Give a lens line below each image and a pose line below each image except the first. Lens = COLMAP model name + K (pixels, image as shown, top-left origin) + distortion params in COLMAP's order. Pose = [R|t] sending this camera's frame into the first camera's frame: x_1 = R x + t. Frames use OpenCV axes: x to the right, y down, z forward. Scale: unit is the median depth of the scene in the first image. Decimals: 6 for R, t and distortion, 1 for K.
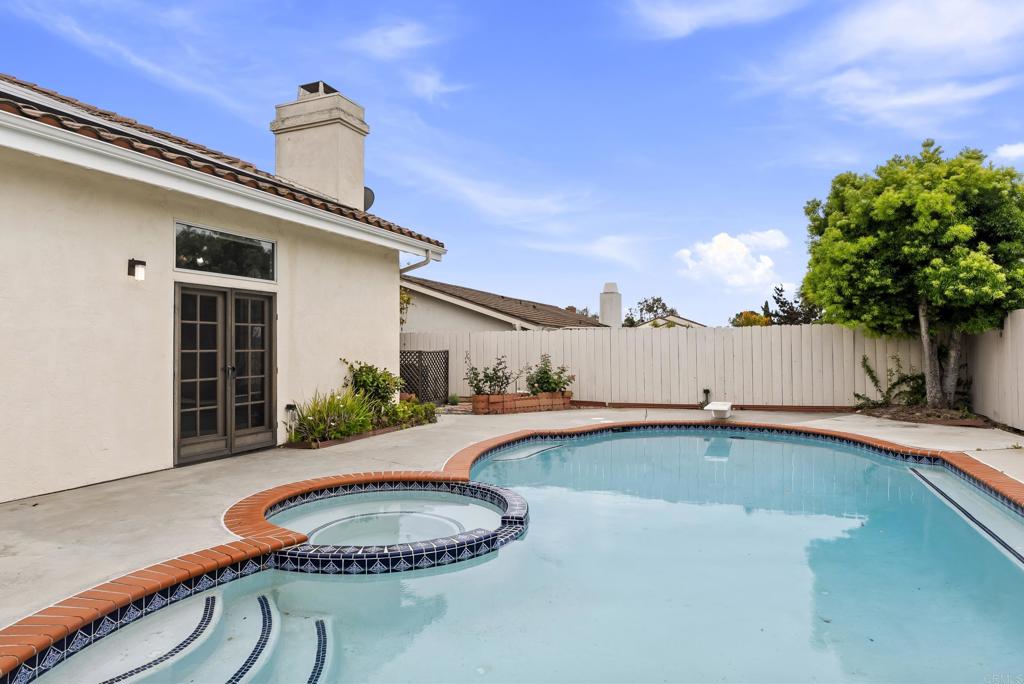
lens RADIAL K [[597.3, 0, 512.0], [0, 597.3, 342.0], [0, 0, 1]] dist [-0.001052, 0.000226]
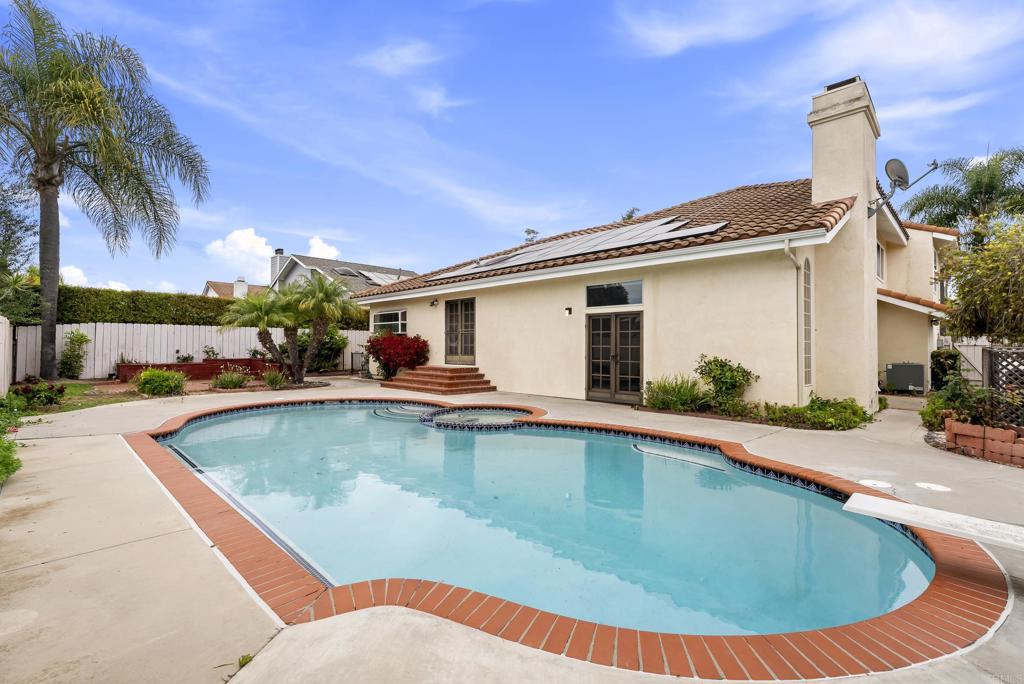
lens RADIAL K [[461.4, 0, 512.0], [0, 461.4, 342.0], [0, 0, 1]] dist [-0.004126, 0.000539]
pose [[-0.376567, -0.002177, -0.926387, 0.746079], [0.009043, 0.999941, -0.006025, 0.005380], [0.926345, -0.010647, -0.376525, 0.957636]]
